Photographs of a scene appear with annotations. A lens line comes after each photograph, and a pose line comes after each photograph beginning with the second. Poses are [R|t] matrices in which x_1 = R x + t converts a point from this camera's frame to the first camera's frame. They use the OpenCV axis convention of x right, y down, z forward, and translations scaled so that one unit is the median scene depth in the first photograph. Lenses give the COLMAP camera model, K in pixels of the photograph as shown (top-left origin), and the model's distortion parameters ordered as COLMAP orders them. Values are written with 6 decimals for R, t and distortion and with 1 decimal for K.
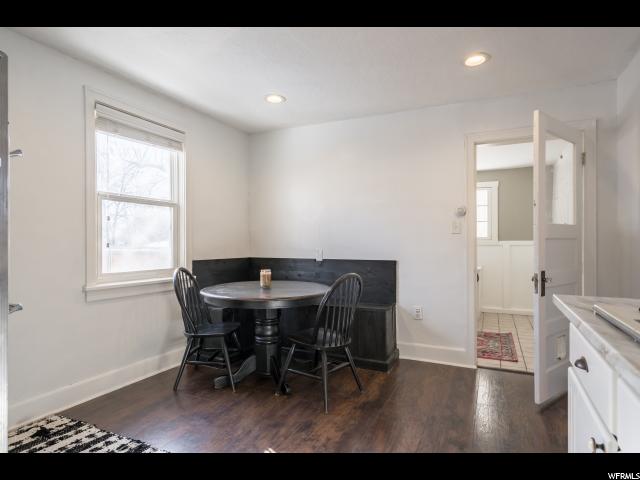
lens RADIAL K [[376.8, 0, 319.8], [0, 376.8, 242.1], [0, 0, 1]] dist [0.000049, 0.000307]
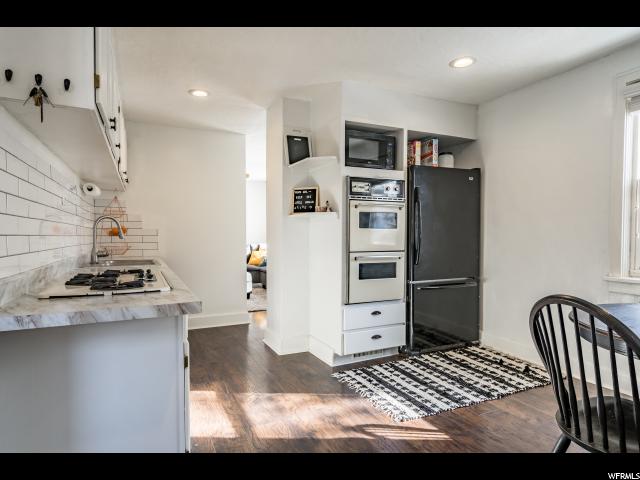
lens RADIAL K [[376.8, 0, 320.6], [0, 376.8, 239.5], [0, 0, 1]] dist [0.000049, 0.000307]
pose [[-0.640686, 0.011190, -0.767721, 0.809224], [0.001535, 0.999910, 0.013294, 0.005542], [0.767801, 0.007339, -0.640646, 1.304045]]
